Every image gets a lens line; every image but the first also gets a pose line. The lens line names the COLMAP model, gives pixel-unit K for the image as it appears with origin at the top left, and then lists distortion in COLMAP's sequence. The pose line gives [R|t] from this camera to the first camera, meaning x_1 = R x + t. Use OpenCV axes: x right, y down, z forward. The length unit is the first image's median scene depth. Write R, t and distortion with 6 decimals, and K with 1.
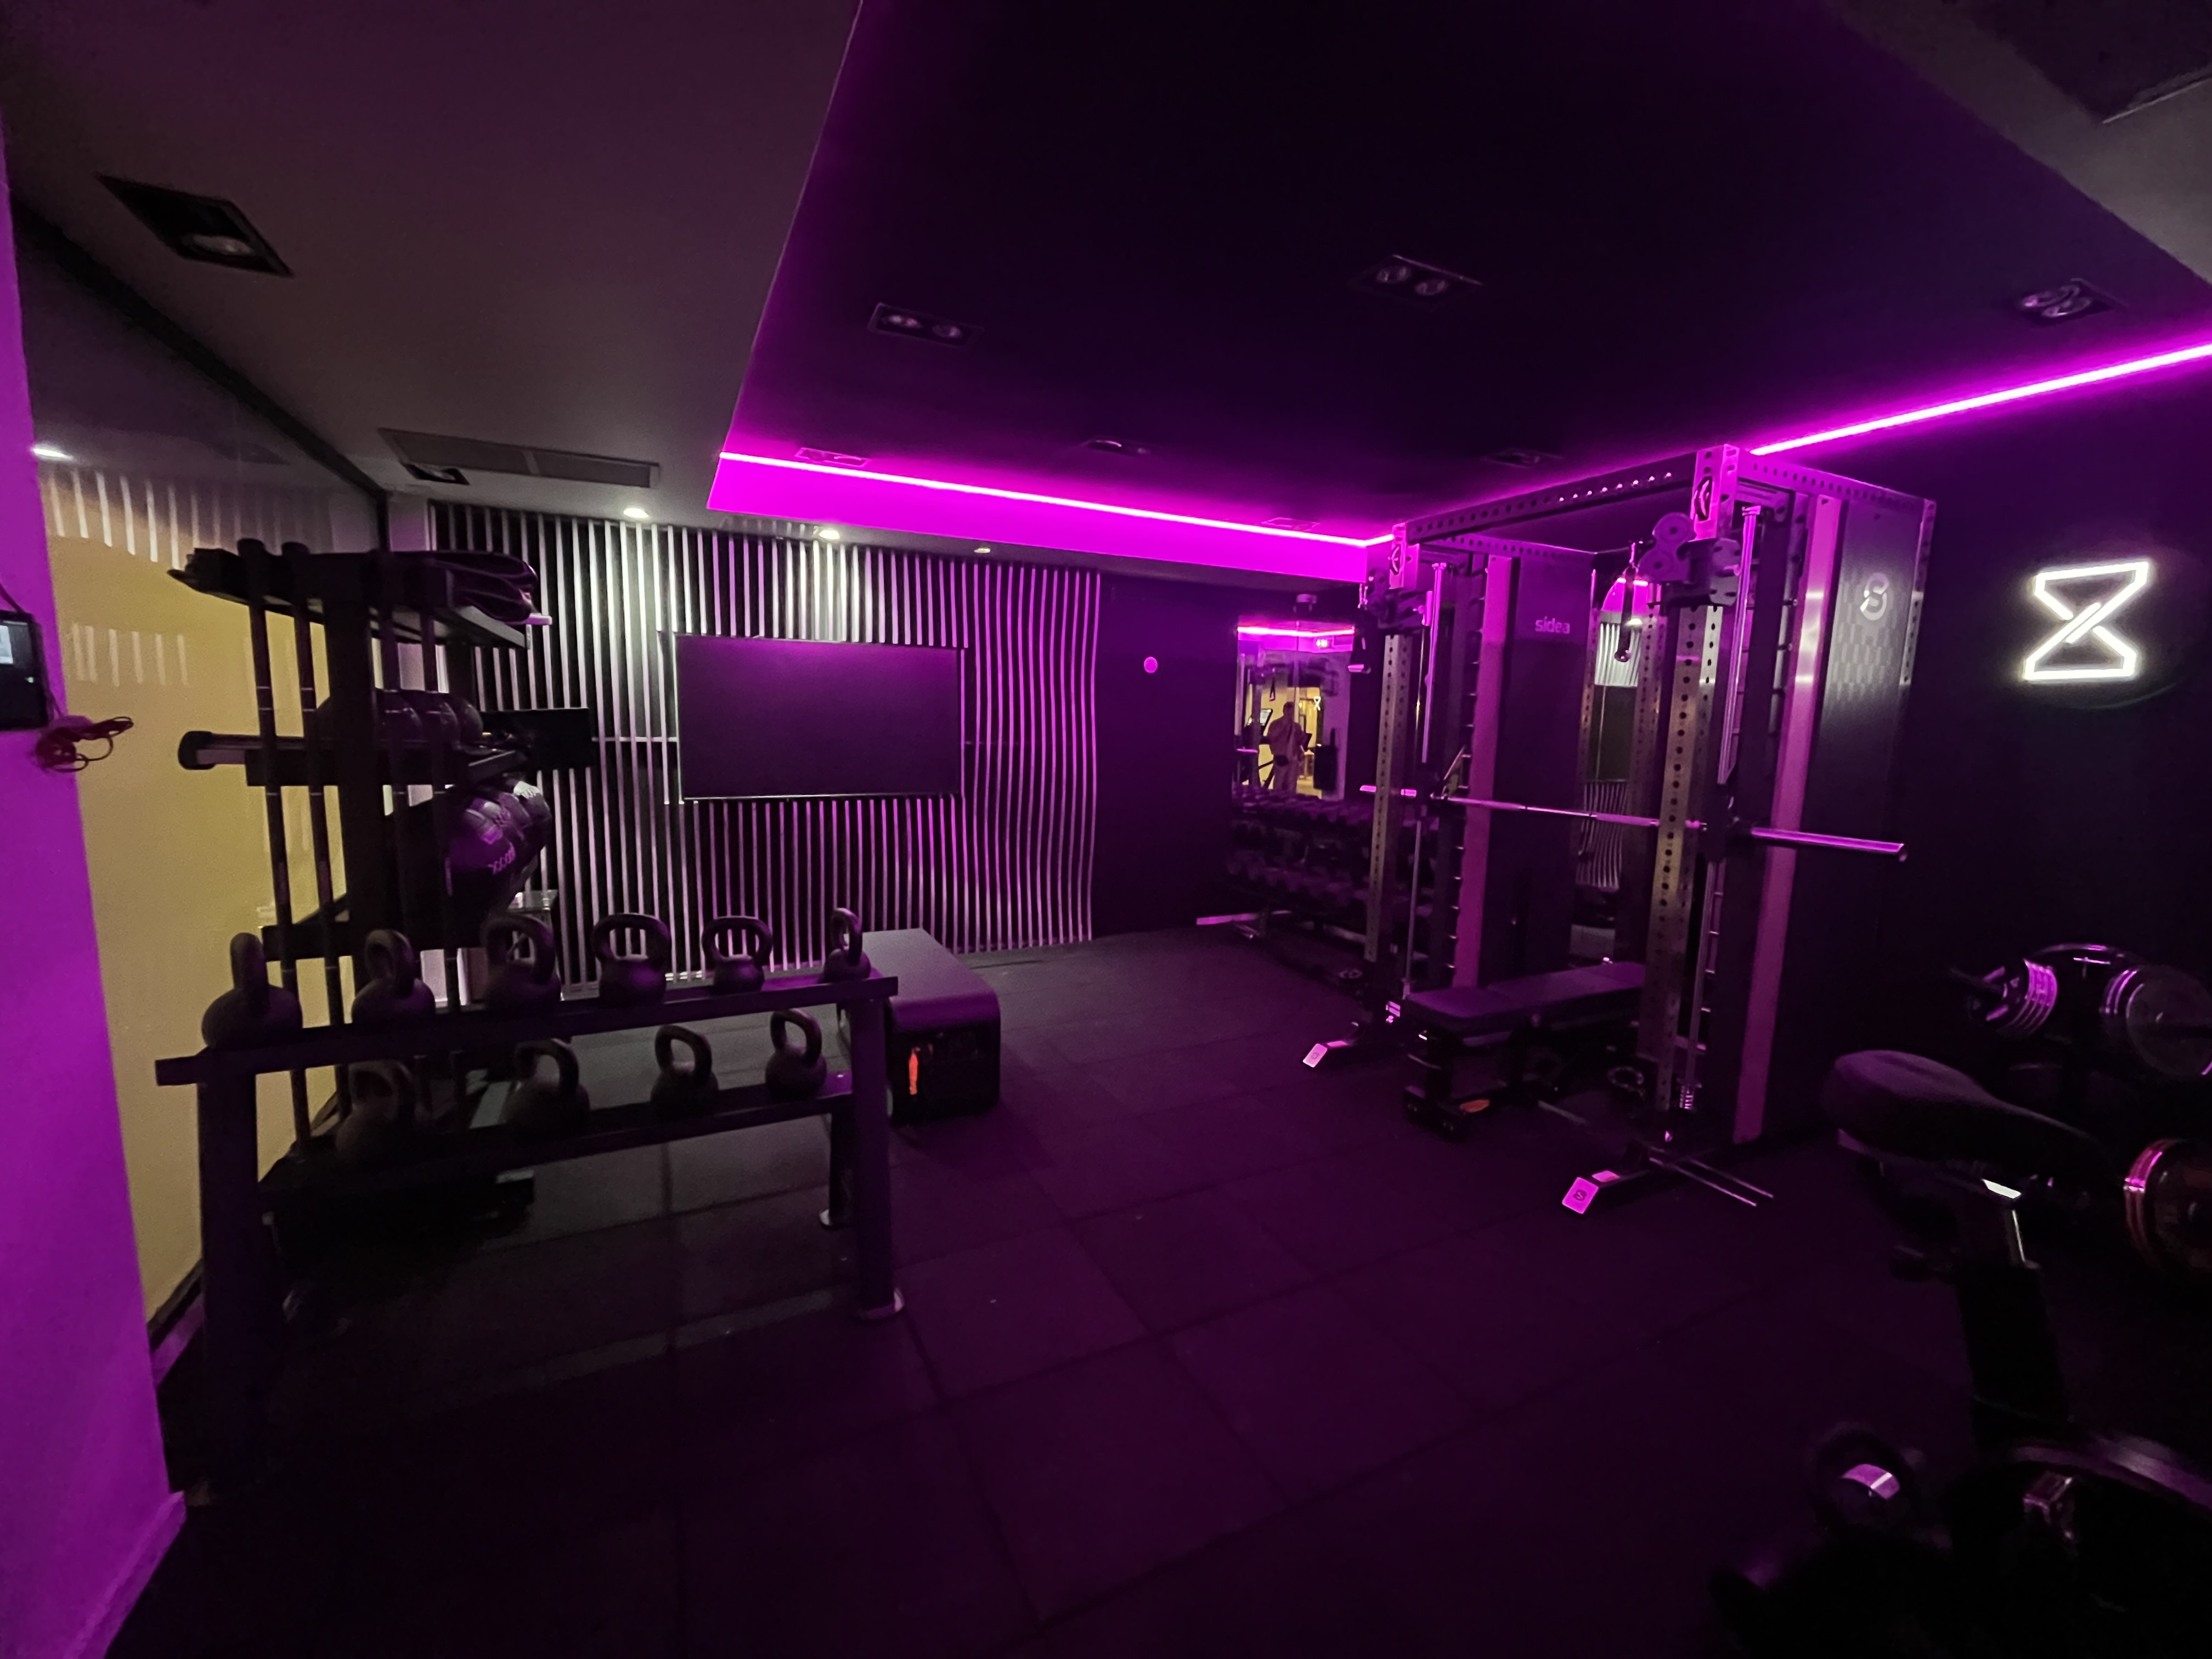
lens RADIAL K [[887.9, 0, 1106.0], [0, 887.9, 829.5], [0, 0, 1]] dist [0.001162, 0.000054]
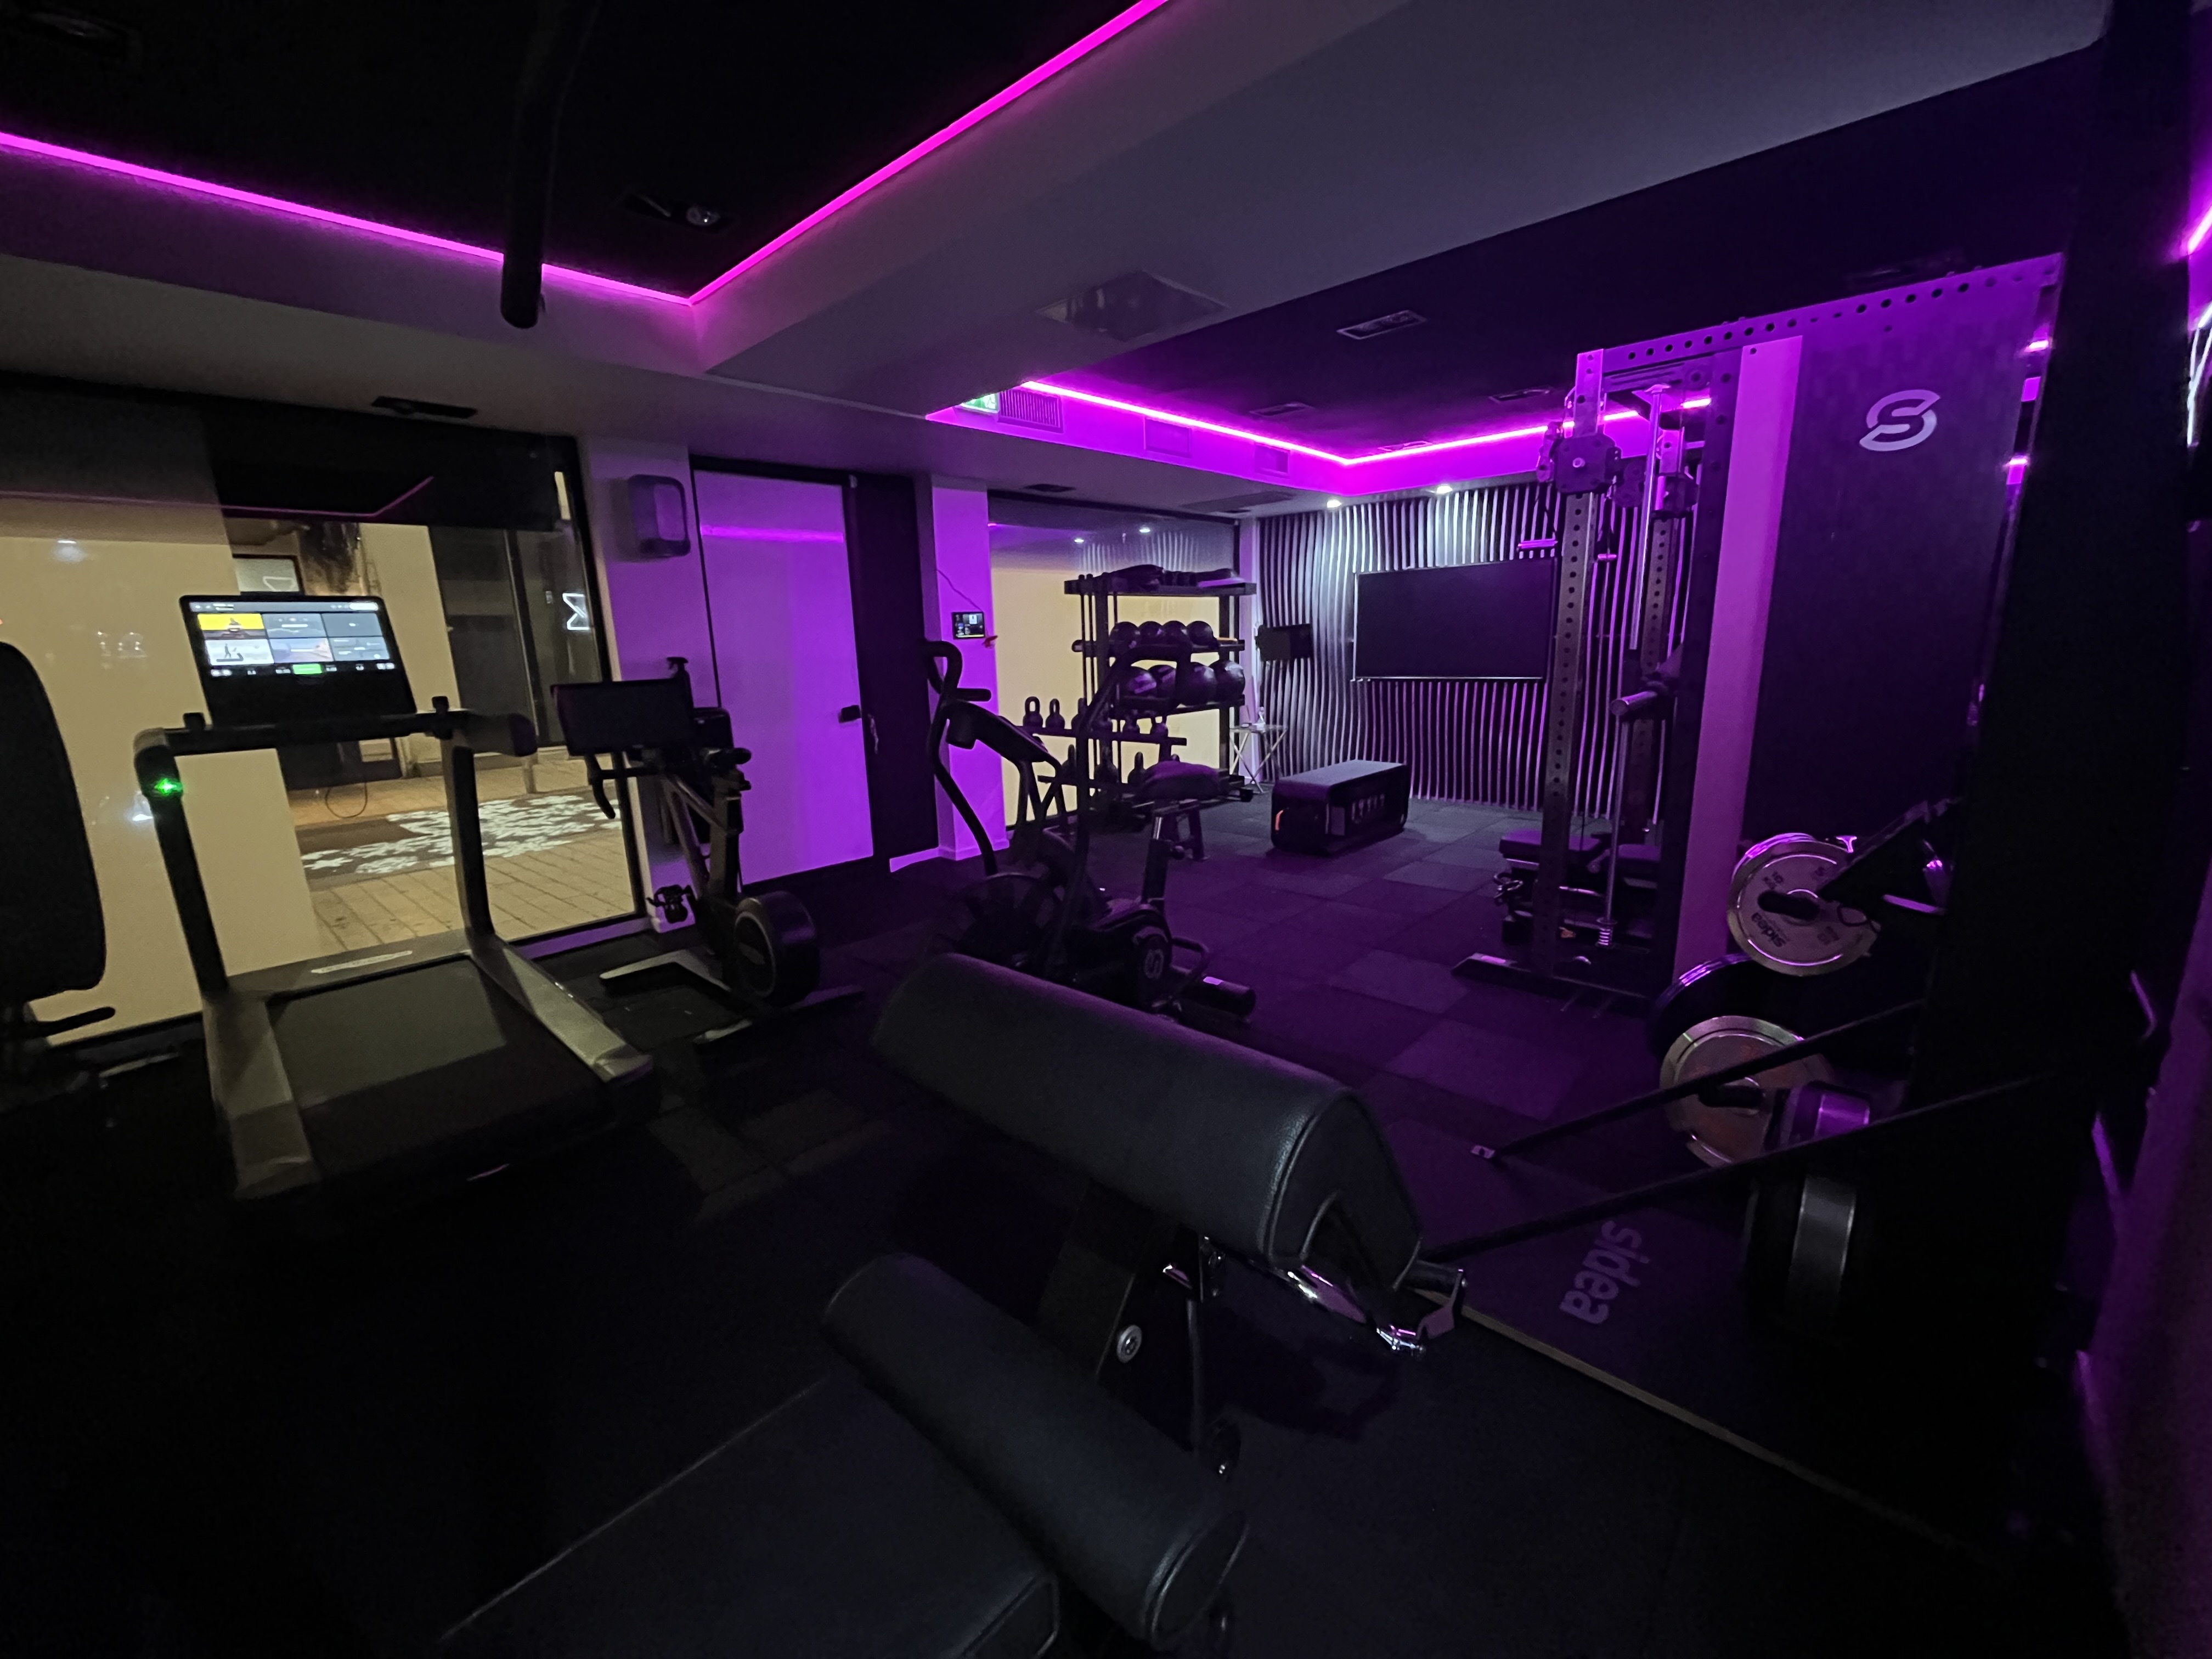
lens RADIAL K [[887.9, 0, 1106.0], [0, 887.9, 829.5], [0, 0, 1]] dist [0.001162, 0.000054]
pose [[0.339151, 0.170023, -0.925240, 1.001208], [-0.081381, 0.985147, 0.151201, 0.034856], [0.937205, 0.024017, 0.347950, 0.015437]]
